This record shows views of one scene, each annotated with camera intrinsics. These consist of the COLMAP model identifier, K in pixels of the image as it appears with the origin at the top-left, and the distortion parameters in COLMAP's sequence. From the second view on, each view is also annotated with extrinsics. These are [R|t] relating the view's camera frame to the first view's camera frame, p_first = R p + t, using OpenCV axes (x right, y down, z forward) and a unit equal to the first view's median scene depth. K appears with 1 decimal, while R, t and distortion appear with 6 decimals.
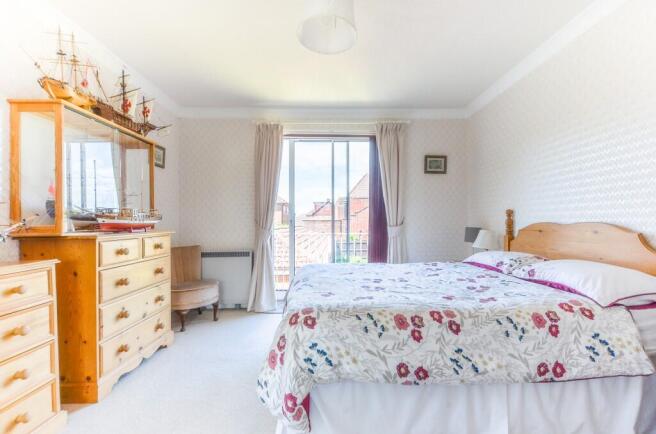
lens RADIAL K [[286.6, 0, 328.9], [0, 286.6, 221.8], [0, 0, 1]] dist [0.005046, -0.003129]
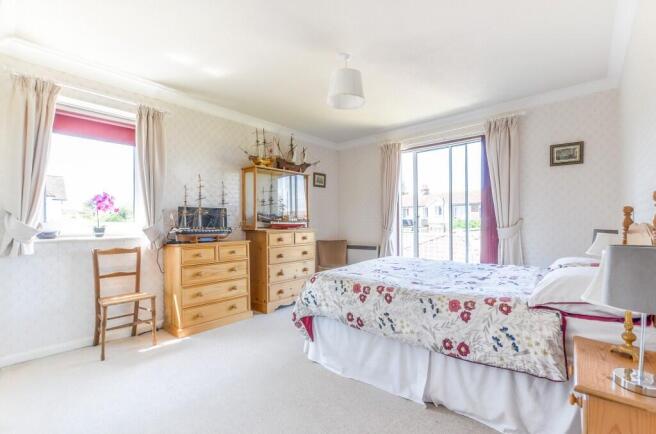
lens RADIAL K [[286.6, 0, 332.6], [0, 286.6, 222.0], [0, 0, 1]] dist [0.005046, -0.003129]
pose [[0.739543, -0.004849, -0.673092, 0.971336], [0.002991, 0.999988, -0.003917, -0.000048], [0.673102, 0.000884, 0.739549, -0.180991]]
